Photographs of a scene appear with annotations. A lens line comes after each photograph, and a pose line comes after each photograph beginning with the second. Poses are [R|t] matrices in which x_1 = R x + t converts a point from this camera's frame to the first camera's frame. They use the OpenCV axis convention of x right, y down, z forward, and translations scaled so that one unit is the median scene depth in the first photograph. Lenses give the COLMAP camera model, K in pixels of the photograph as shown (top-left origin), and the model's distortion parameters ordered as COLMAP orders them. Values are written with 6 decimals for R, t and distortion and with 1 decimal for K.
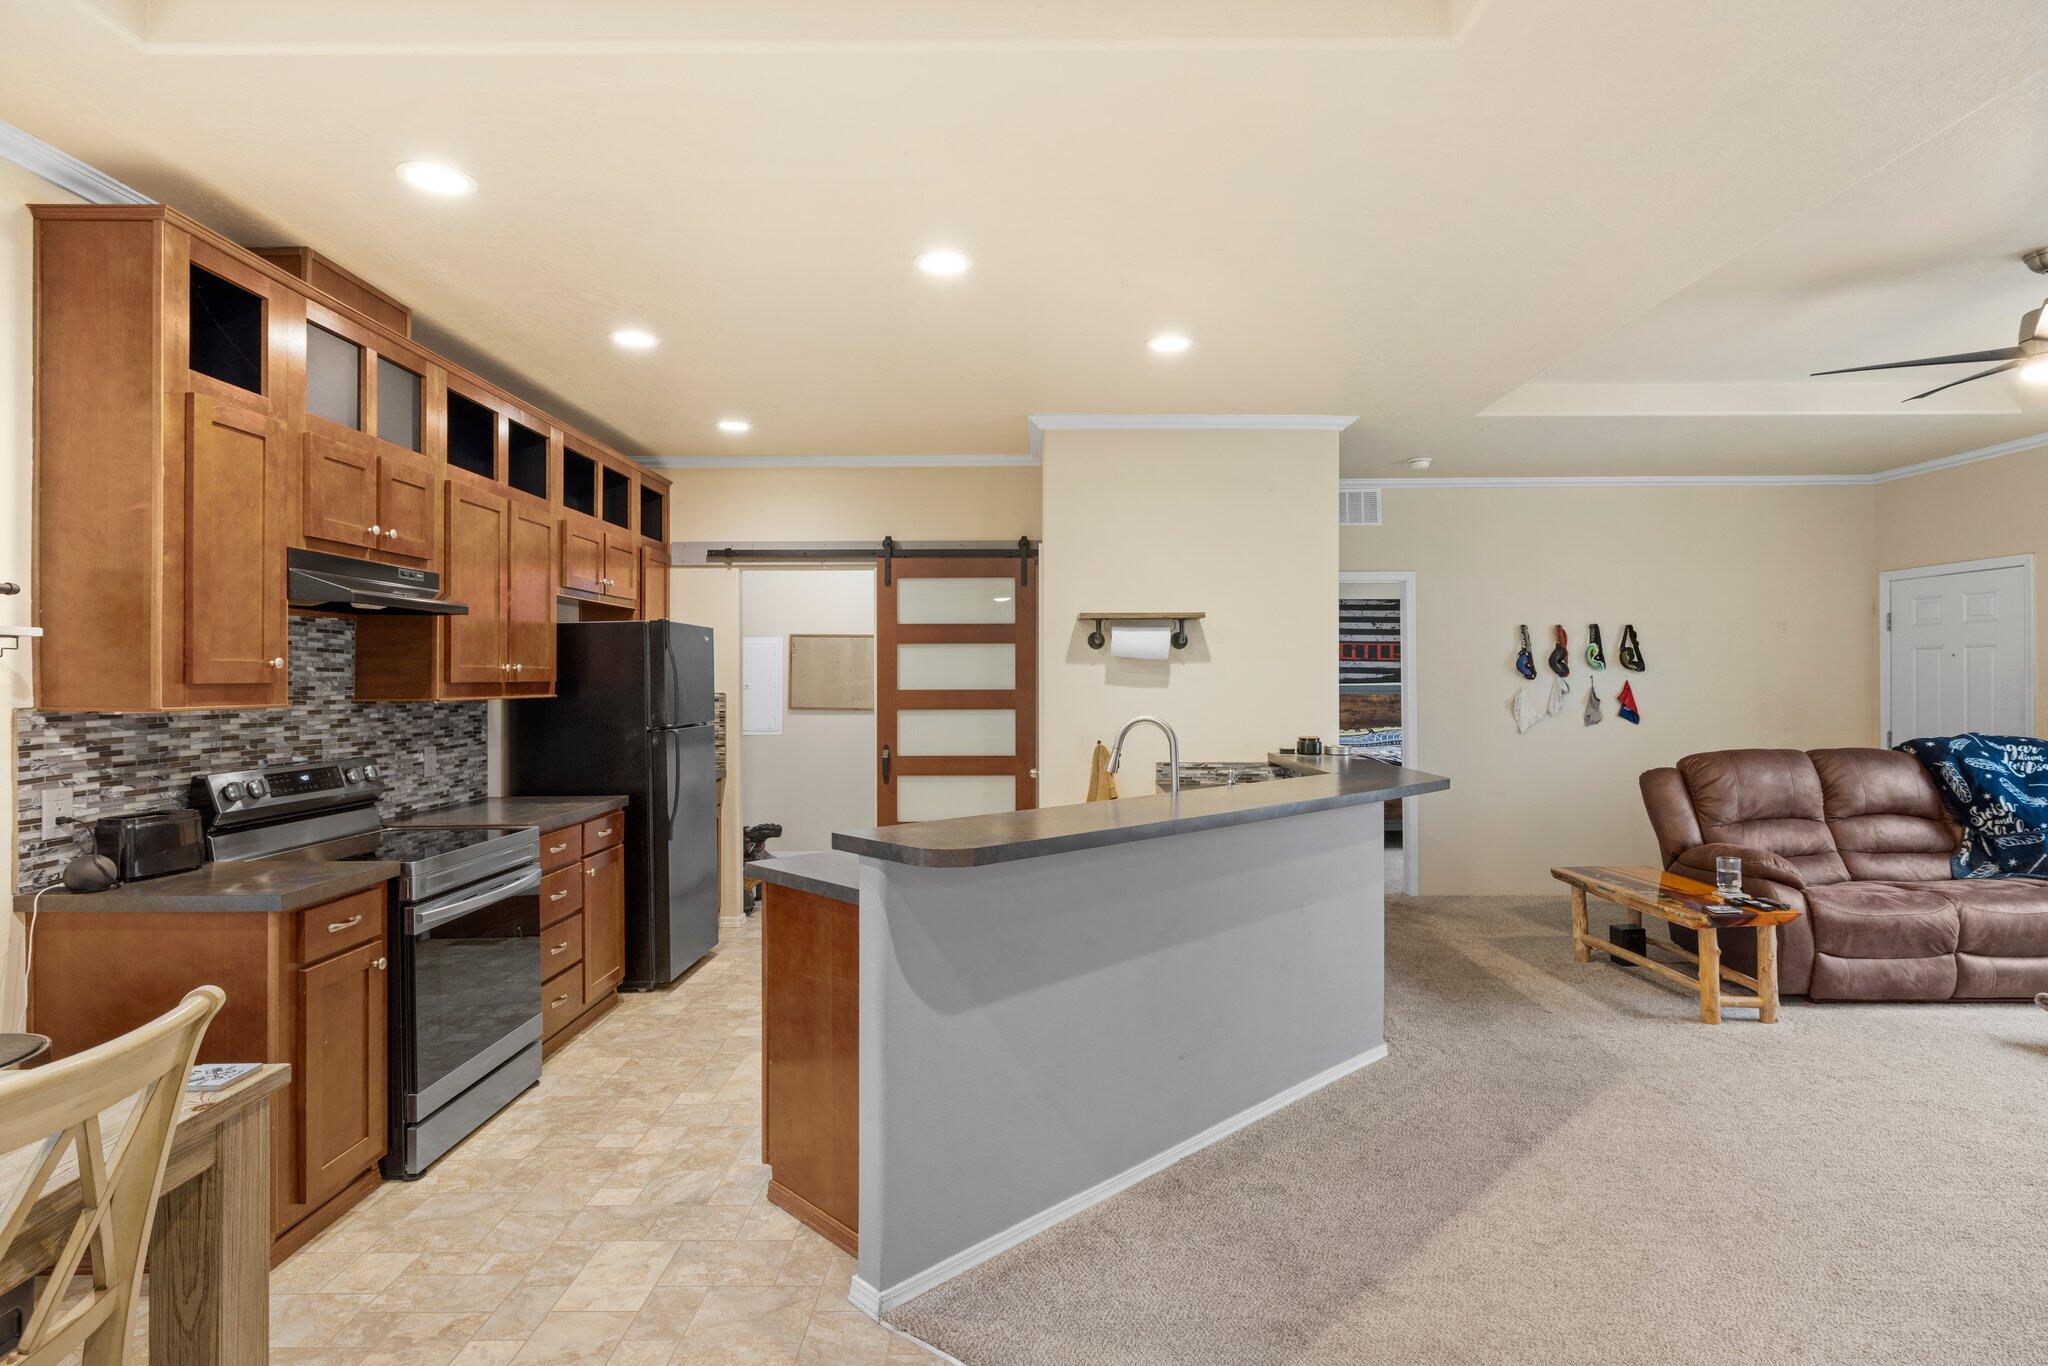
lens RADIAL K [[1048.5, 0, 1033.8], [0, 1048.5, 678.1], [0, 0, 1]] dist [0.000024, -0.001273]
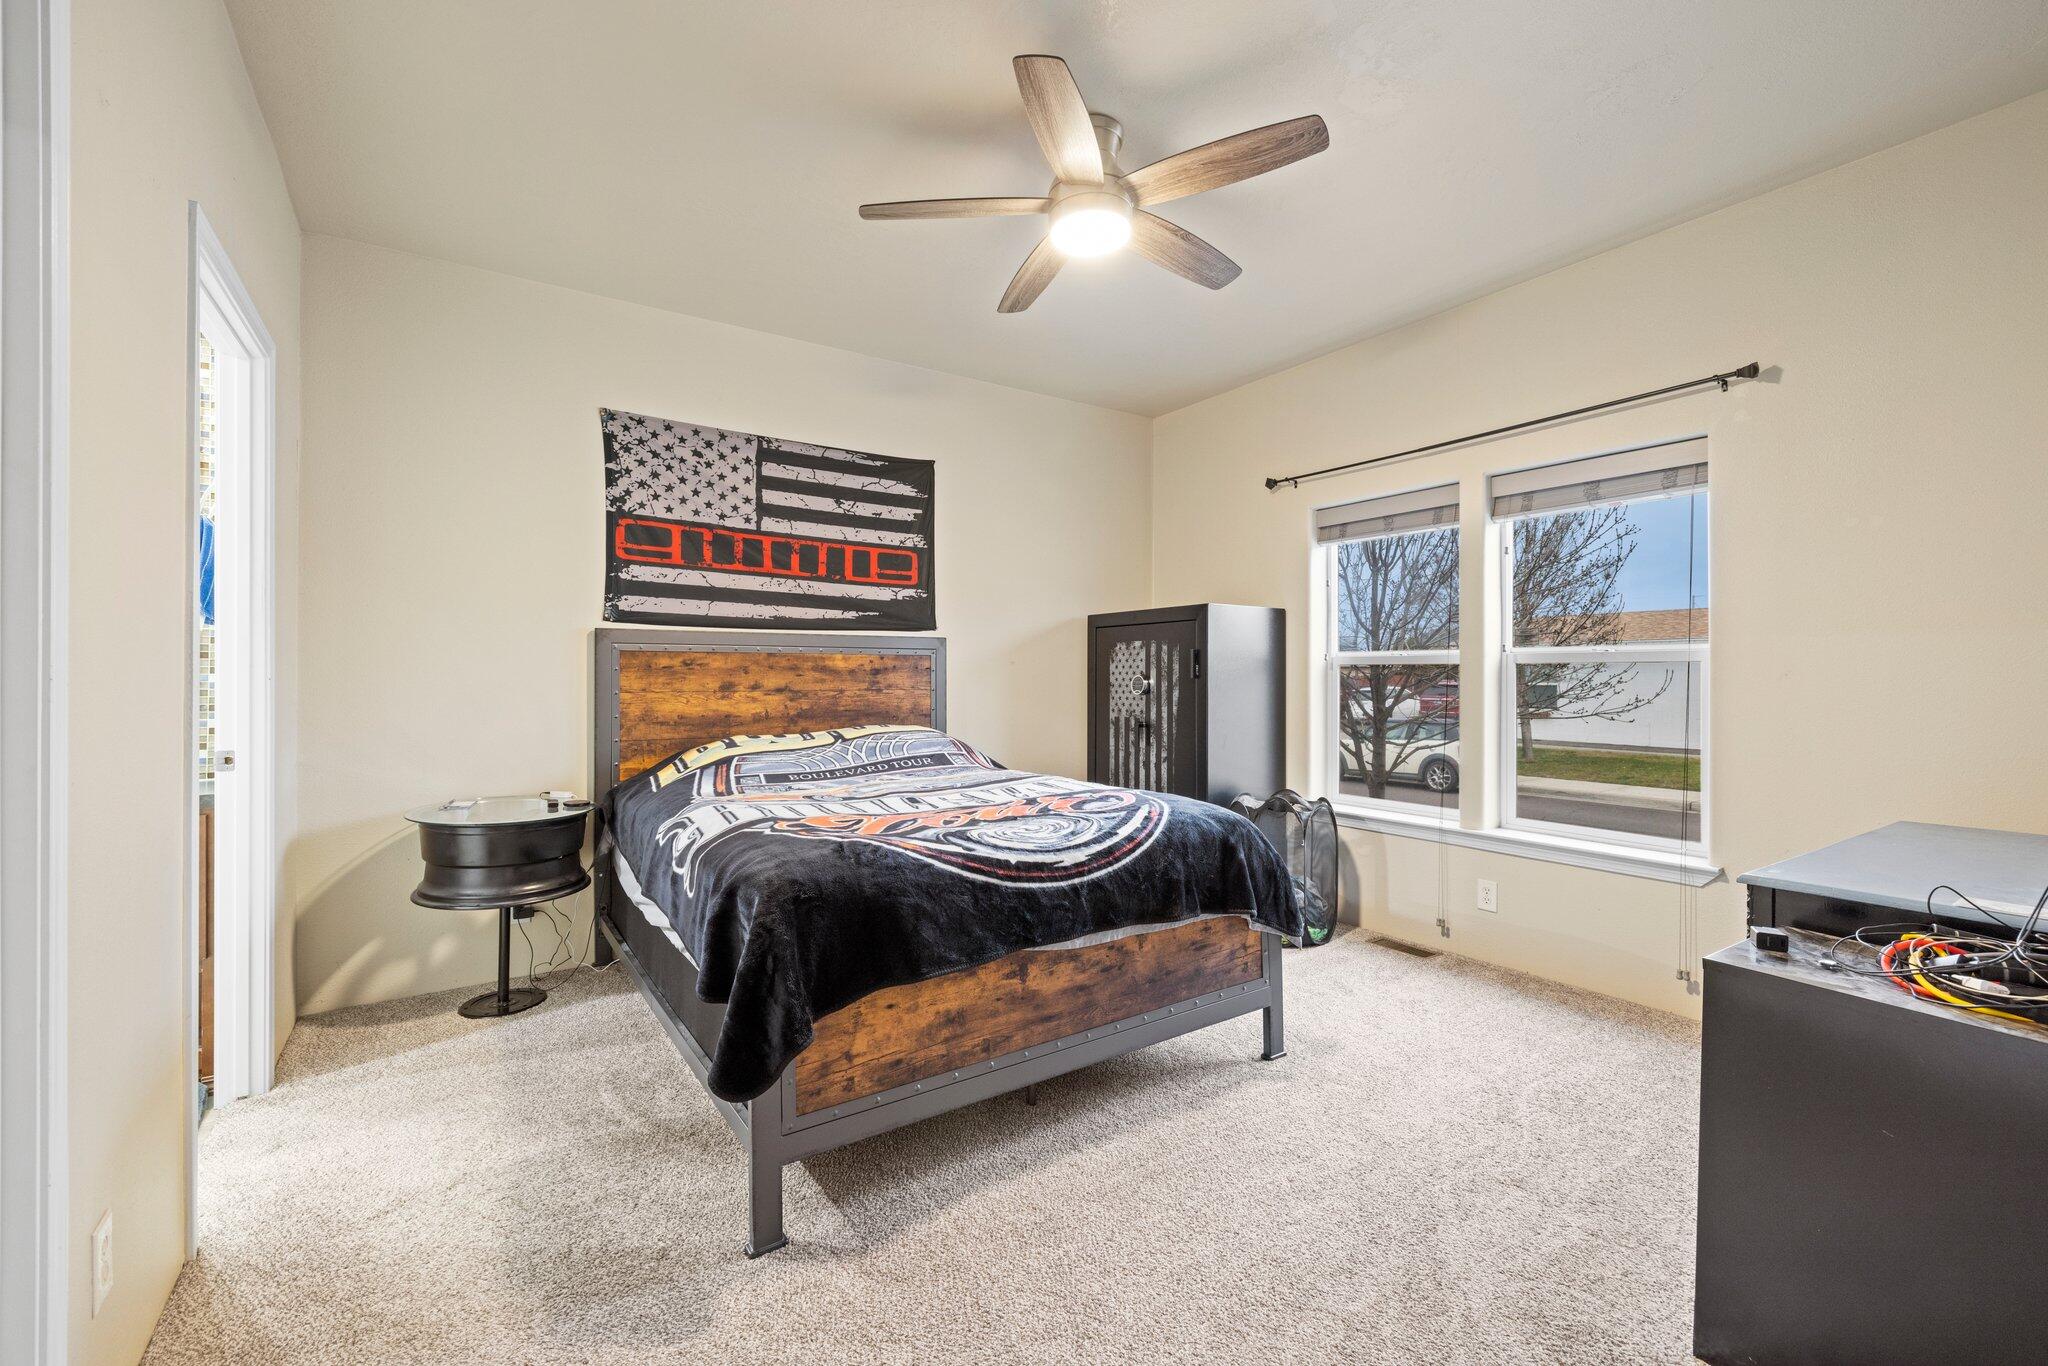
lens RADIAL K [[852.8, 0, 1020.7], [0, 852.8, 676.8], [0, 0, 1]] dist [0.001891, -0.000286]
pose [[0.833117, 0.002766, 0.553090, 0.421597], [-0.007606, 0.999950, 0.006456, 0.051168], [-0.553044, -0.009586, 0.833097, 1.473757]]
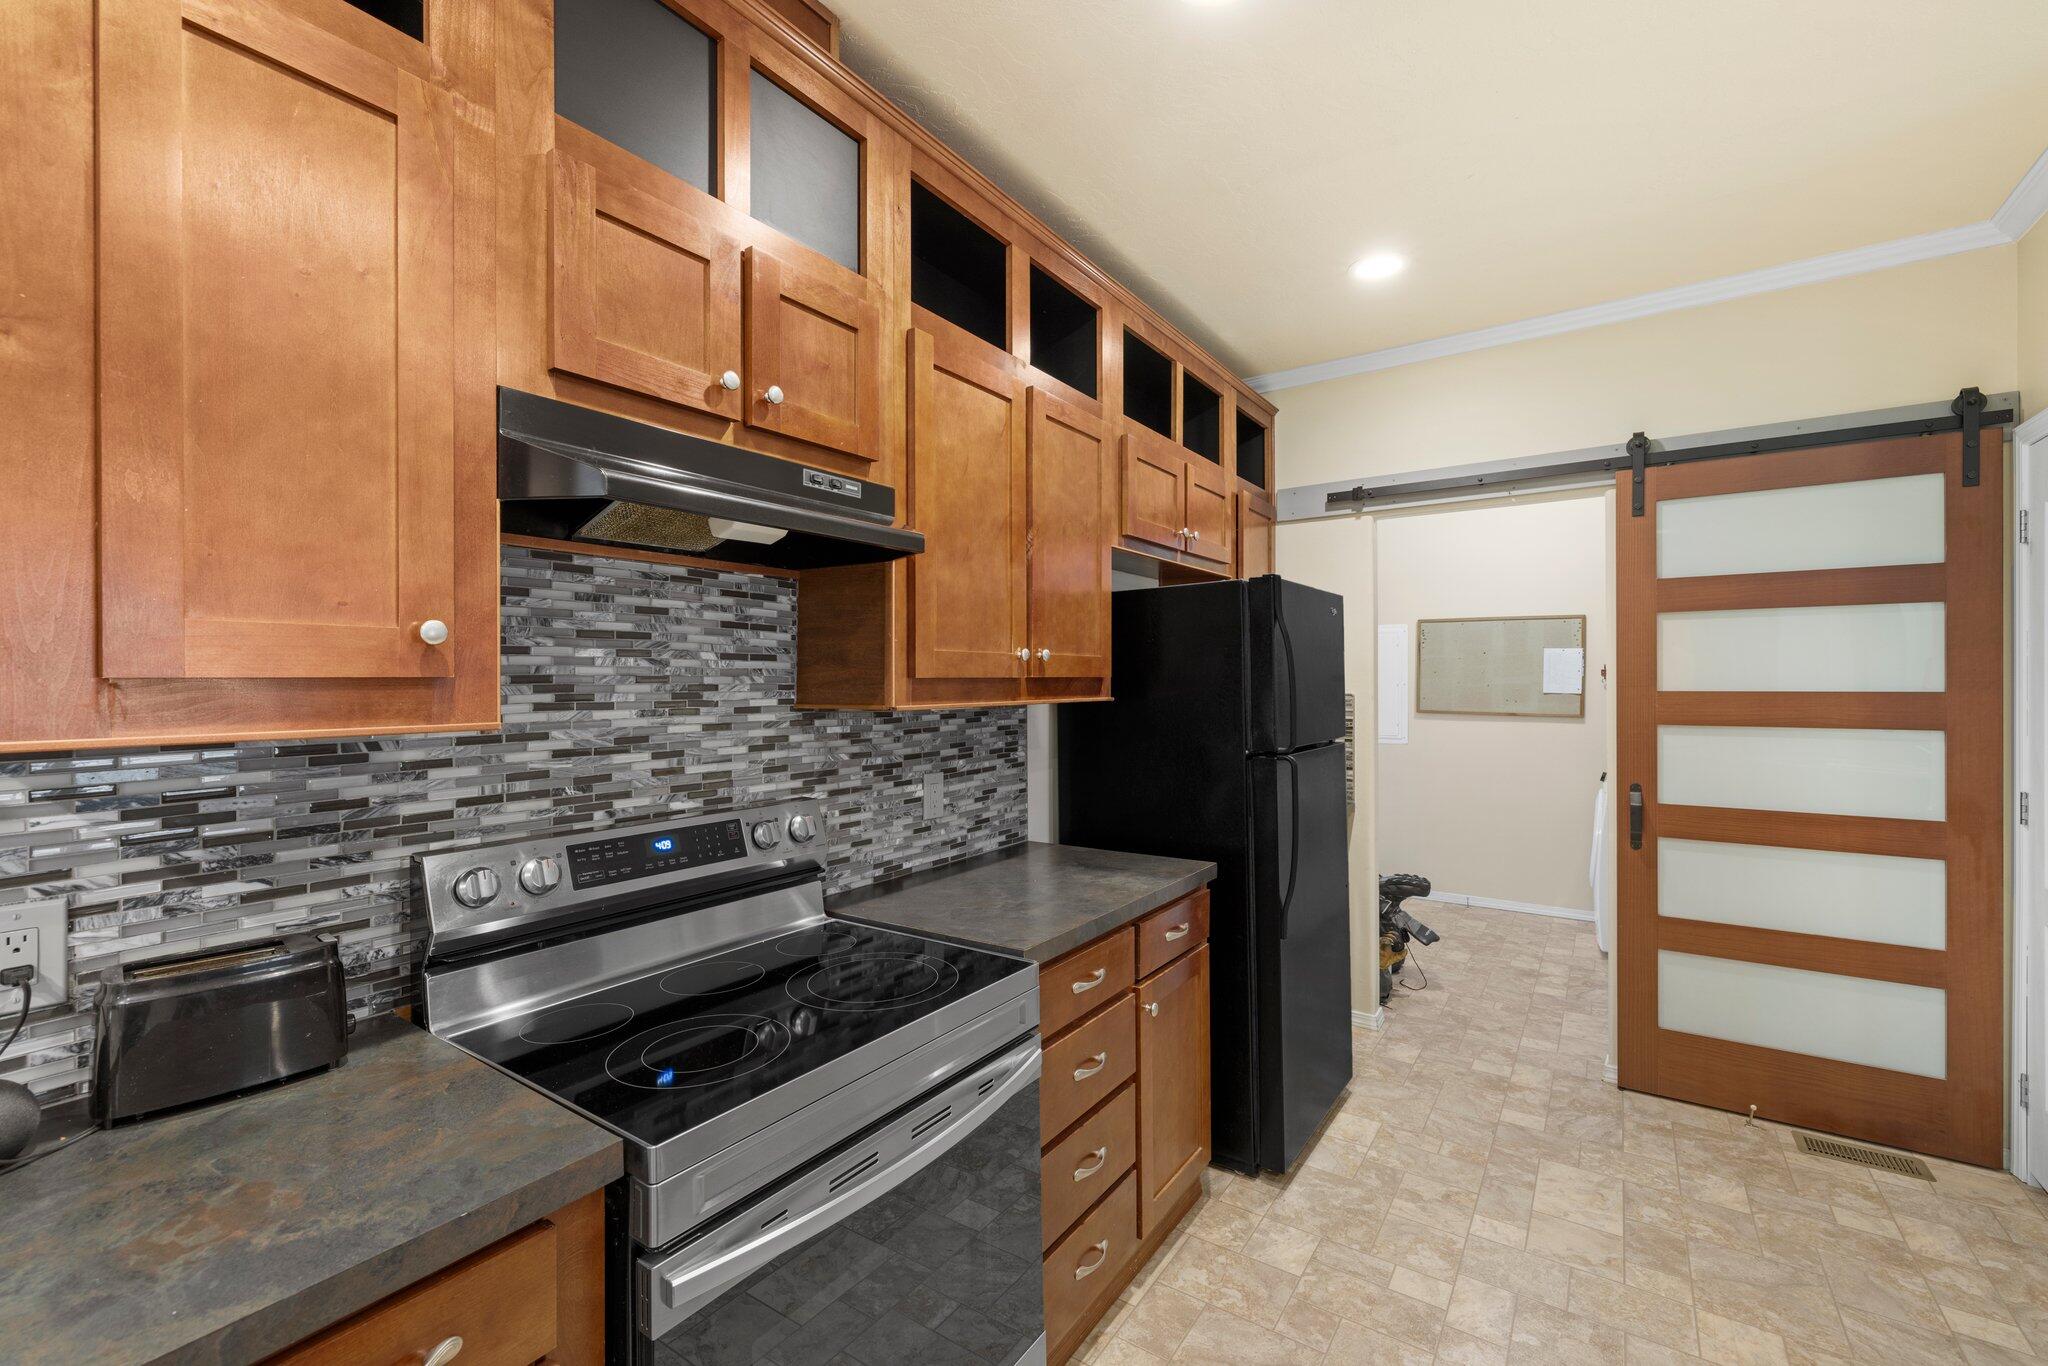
lens RADIAL K [[852.8, 0, 1029.3], [0, 852.8, 679.8], [0, 0, 1]] dist [0.001891, -0.000286]
pose [[0.824028, -0.001007, -0.566548, -0.193530], [0.002812, 0.999993, 0.002313, 0.003466], [0.566542, -0.003499, 0.824025, 0.525930]]
